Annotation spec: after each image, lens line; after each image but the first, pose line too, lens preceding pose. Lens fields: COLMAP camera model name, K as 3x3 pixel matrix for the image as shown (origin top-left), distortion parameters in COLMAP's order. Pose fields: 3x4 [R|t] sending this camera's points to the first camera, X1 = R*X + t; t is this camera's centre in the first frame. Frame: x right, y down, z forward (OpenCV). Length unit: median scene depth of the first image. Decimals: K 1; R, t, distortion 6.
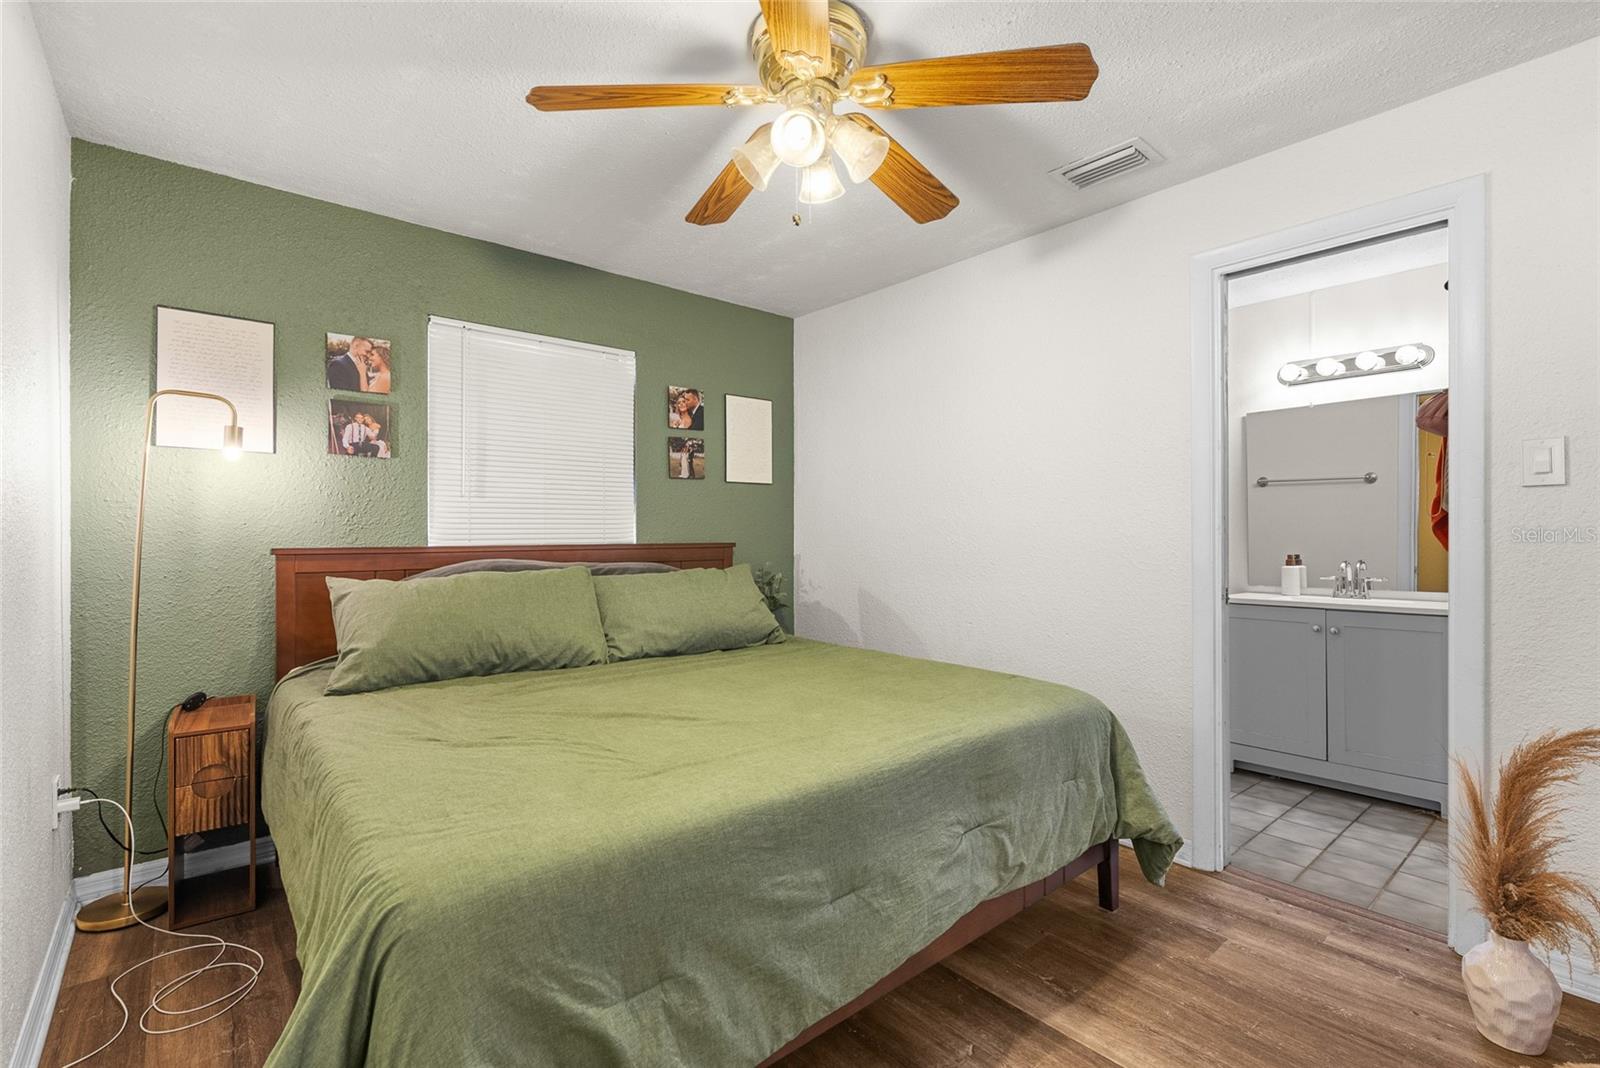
lens RADIAL K [[729.0, 0, 803.7], [0, 729.0, 531.6], [0, 0, 1]] dist [-0.004563, 0.000777]
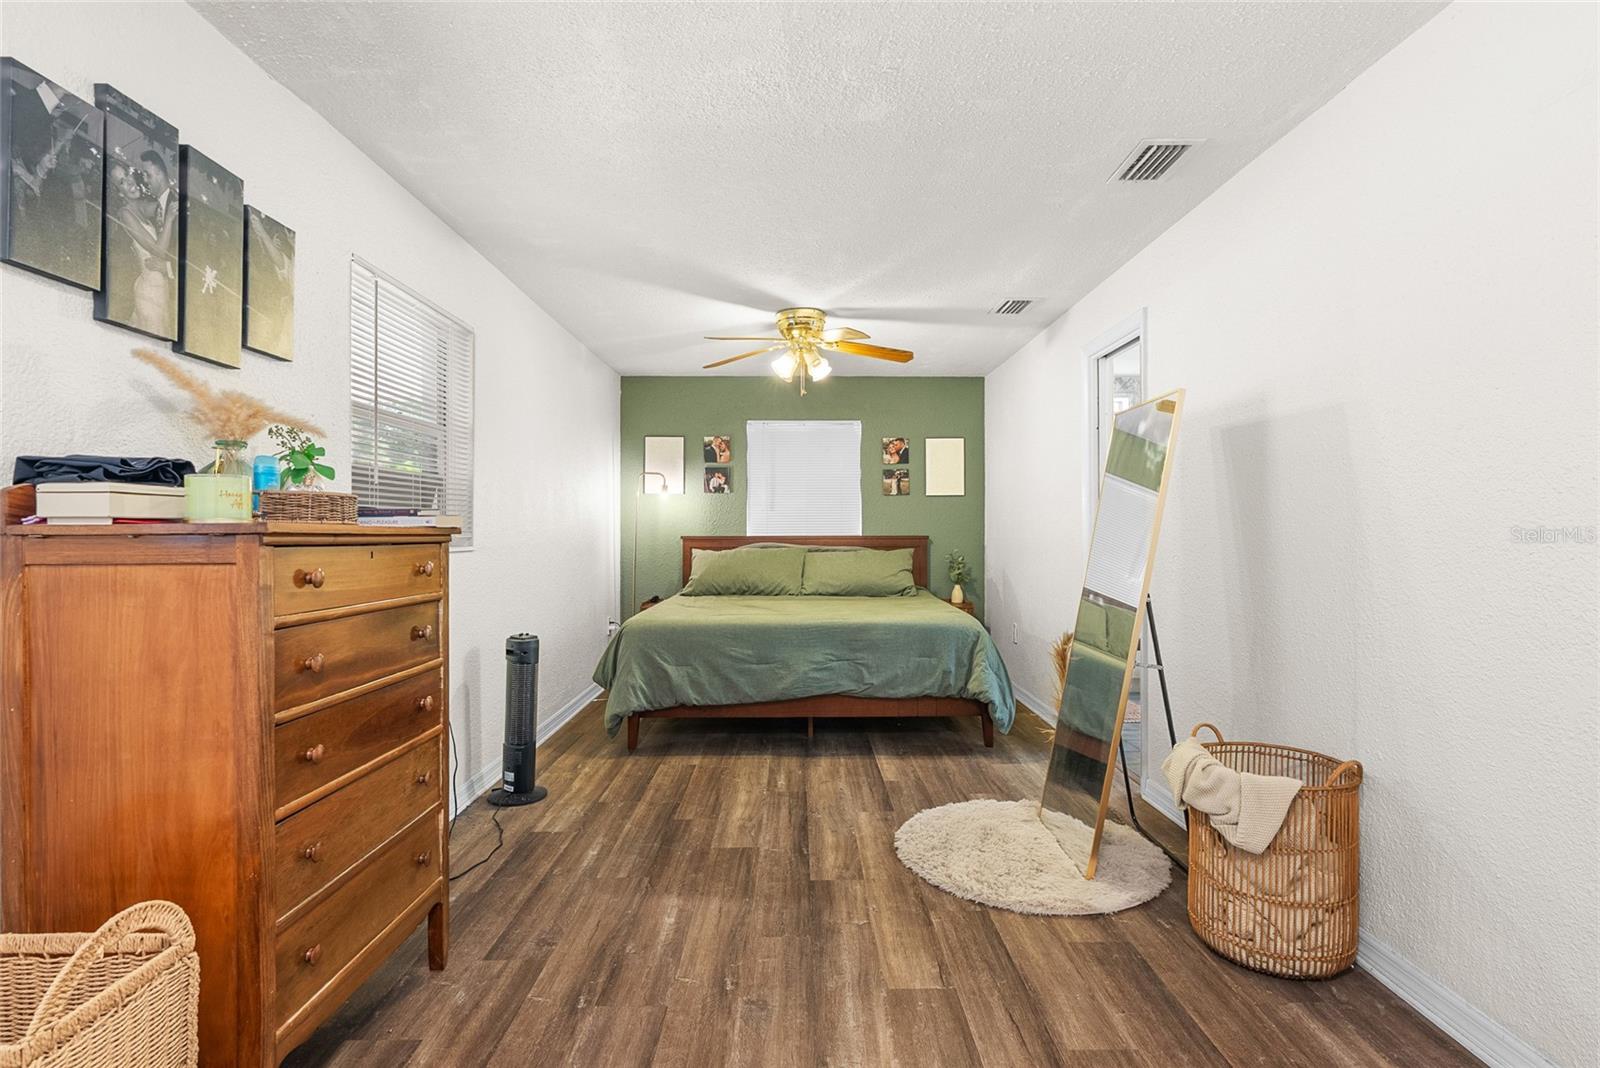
lens RADIAL K [[771.9, 0, 800.0], [0, 771.9, 534.0], [0, 0, 1]] dist [-0.003403, 0.001623]
pose [[0.764447, 0.004944, -0.644668, 1.006331], [0.001454, 0.999955, 0.009393, -0.005235], [0.644685, -0.008118, 0.764405, -0.552911]]
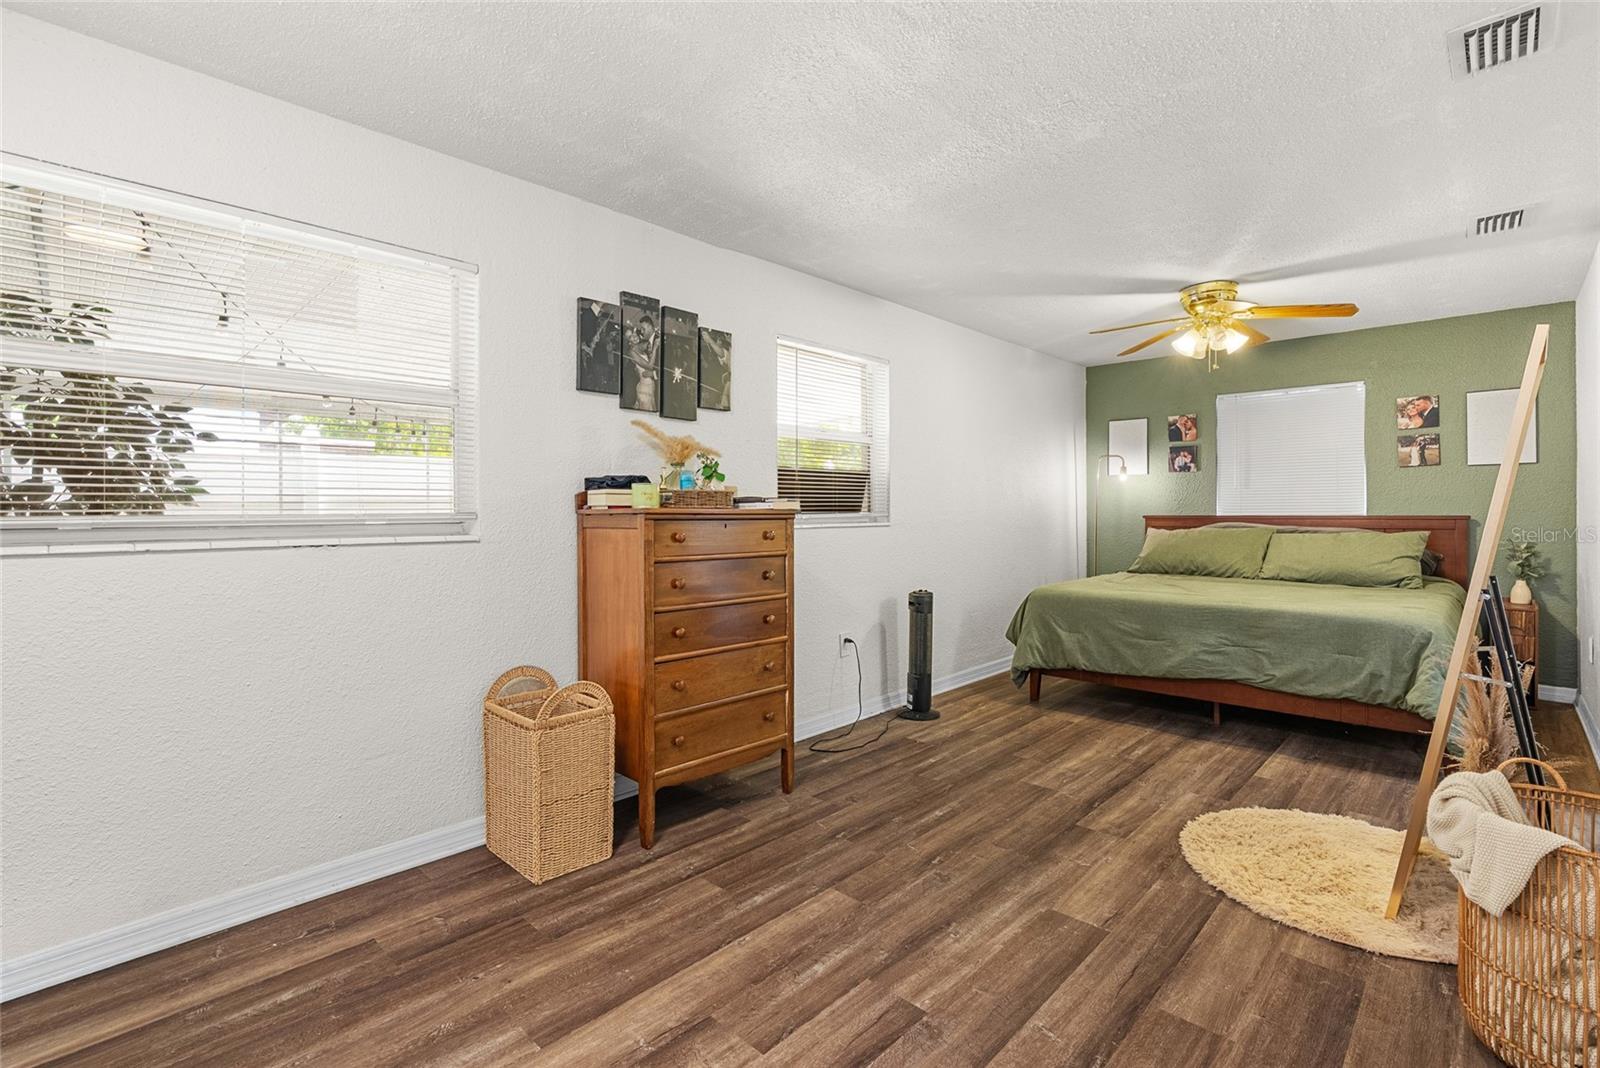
lens RADIAL K [[726.3, 0, 800.7], [0, 726.3, 512.5], [0, 0, 1]] dist [-0.005860, 0.000393]
pose [[0.102387, 0.004876, -0.994733, 1.338329], [0.007023, 0.999960, 0.005624, -0.006038], [0.994720, -0.007562, 0.102349, -0.307148]]
